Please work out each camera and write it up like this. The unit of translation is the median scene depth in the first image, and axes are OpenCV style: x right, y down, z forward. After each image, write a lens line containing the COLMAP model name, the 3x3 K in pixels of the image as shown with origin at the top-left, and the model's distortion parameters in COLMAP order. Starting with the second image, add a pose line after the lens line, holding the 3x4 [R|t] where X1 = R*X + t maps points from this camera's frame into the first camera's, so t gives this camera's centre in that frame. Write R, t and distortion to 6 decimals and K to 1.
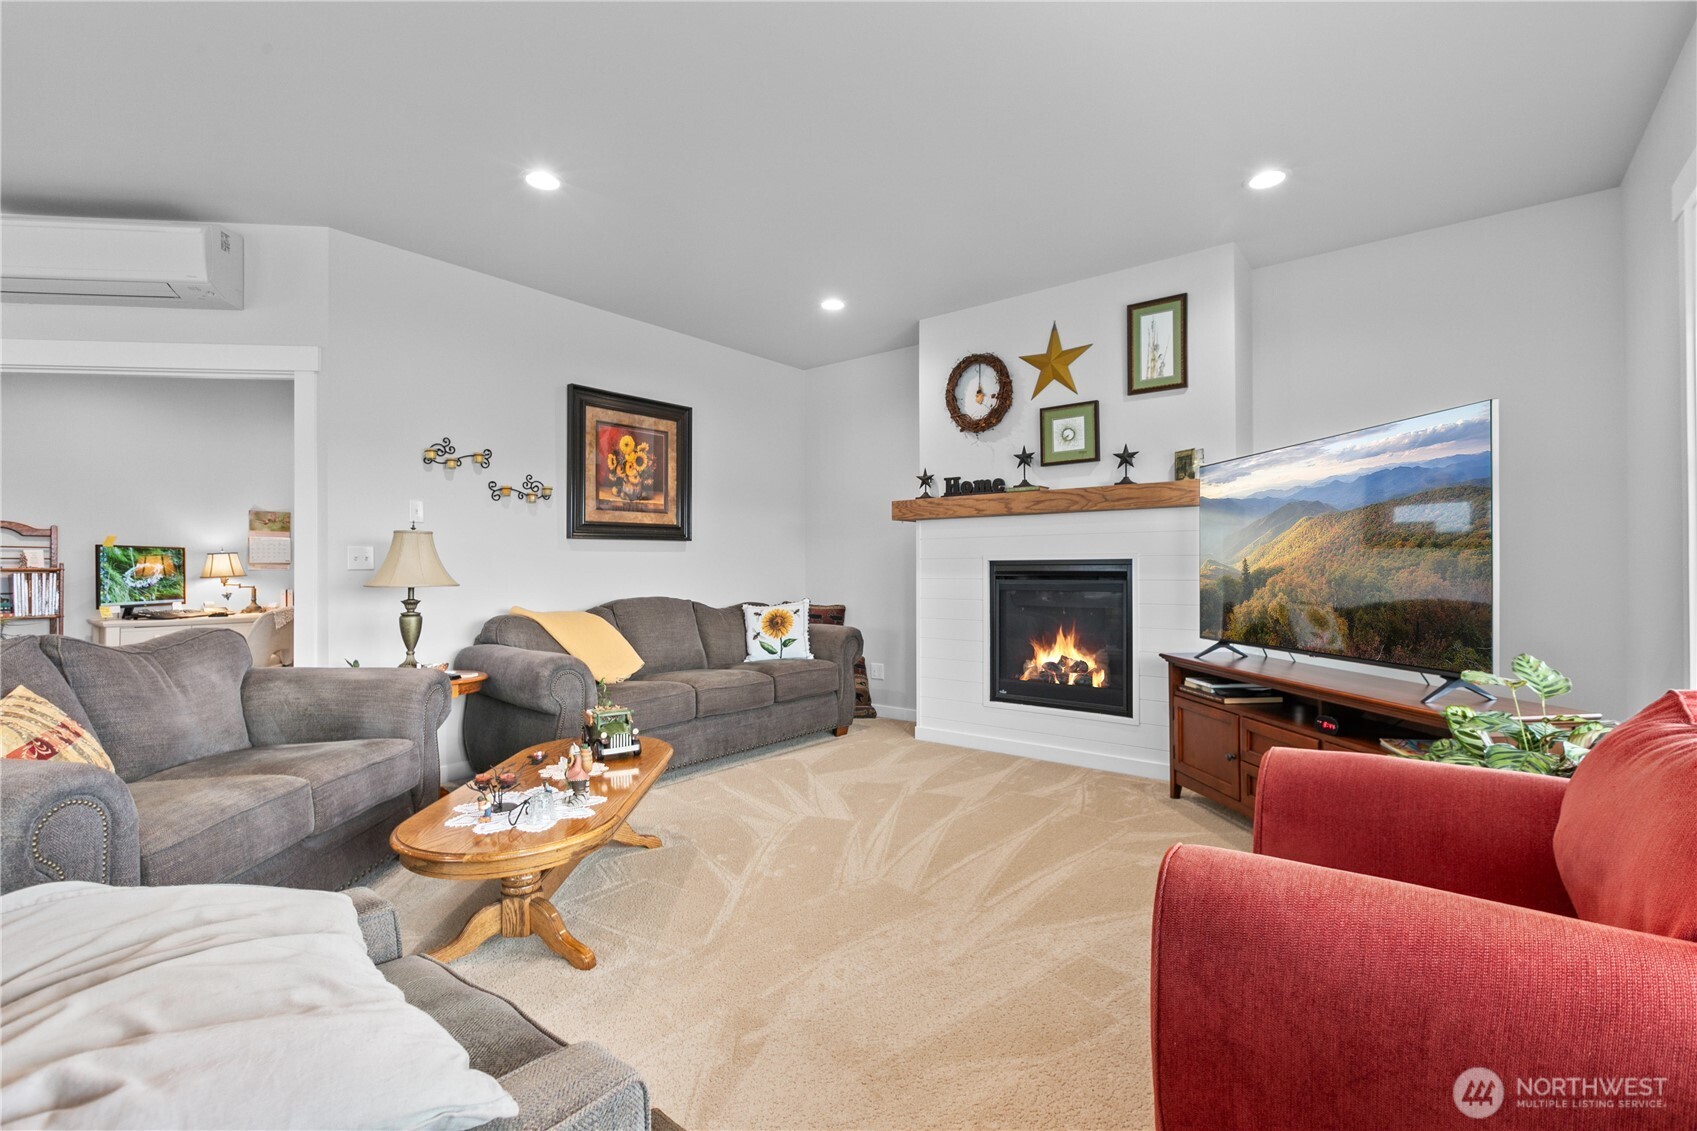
lens RADIAL K [[763.4, 0, 855.8], [0, 763.4, 560.1], [0, 0, 1]] dist [0.001250, -0.000317]
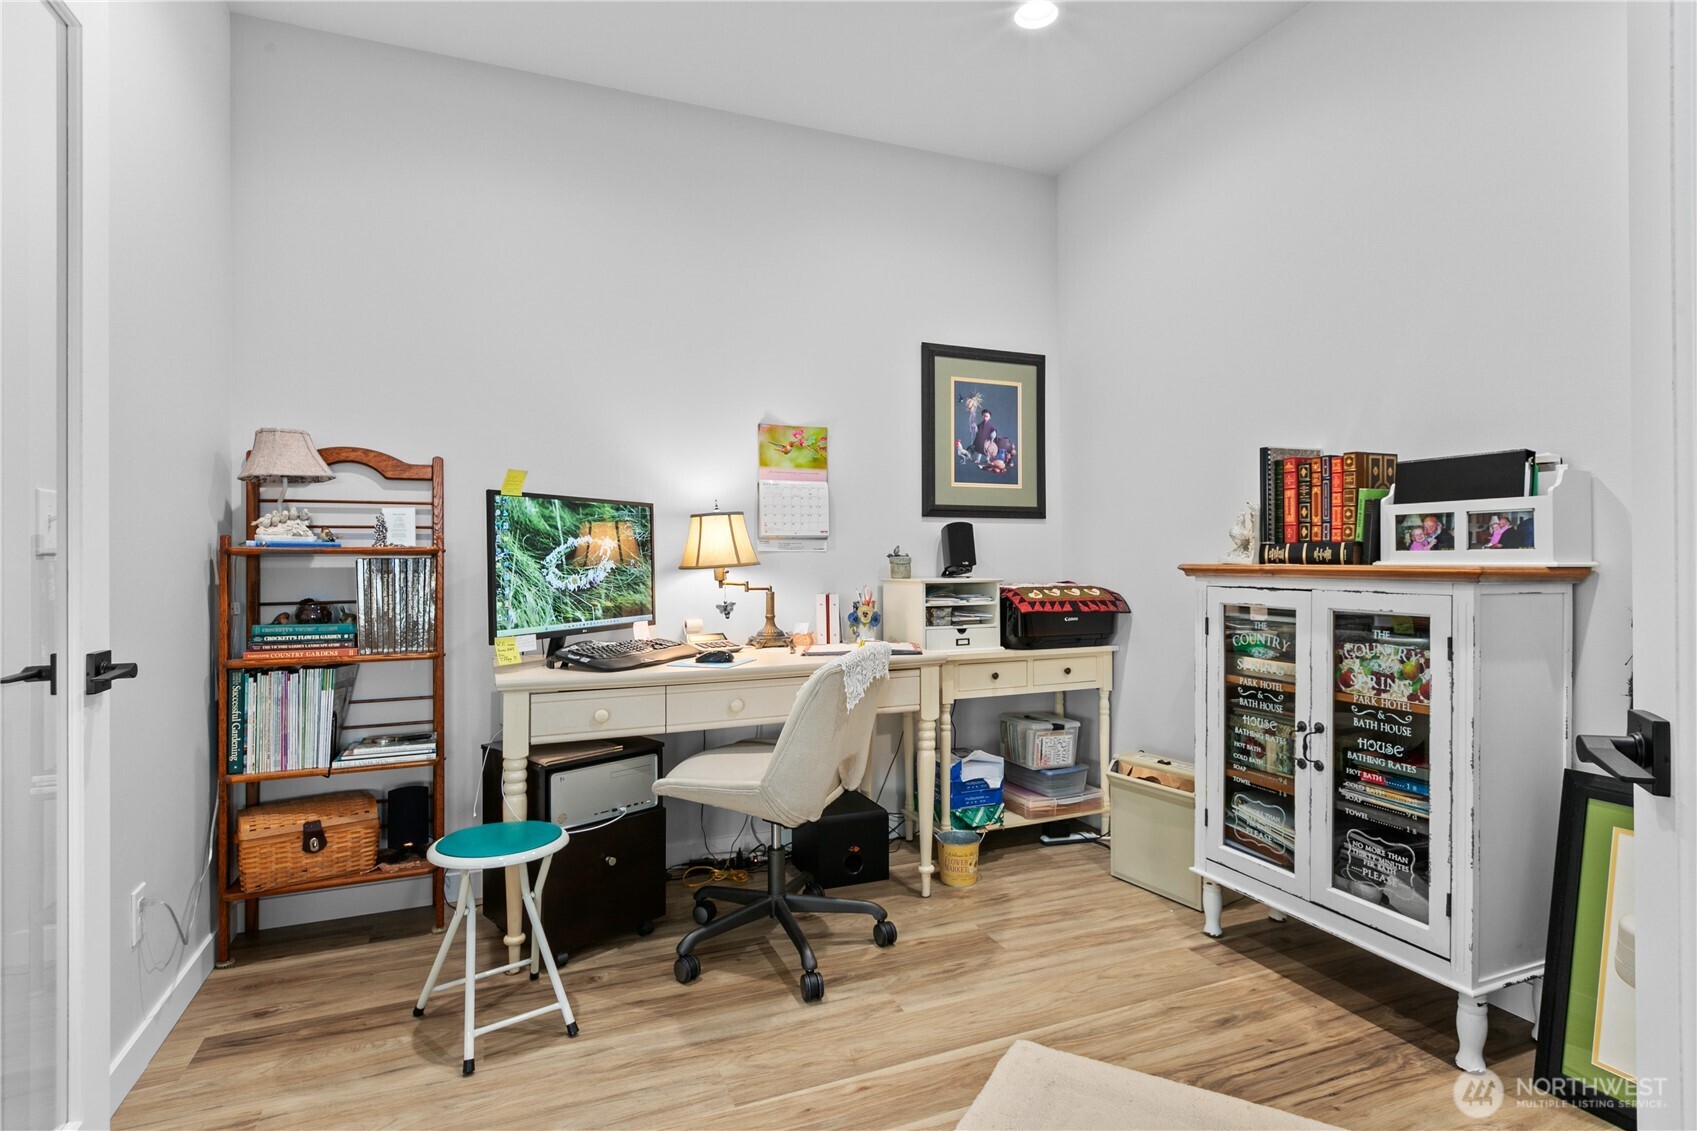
lens RADIAL K [[875.6, 0, 848.5], [0, 875.6, 565.5], [0, 0, 1]] dist [-0.000595, -0.000012]
pose [[0.872016, 0.007850, -0.489414, -0.532490], [0.005018, 0.999675, 0.024976, 0.009124], [0.489451, -0.024236, 0.871694, 0.614941]]
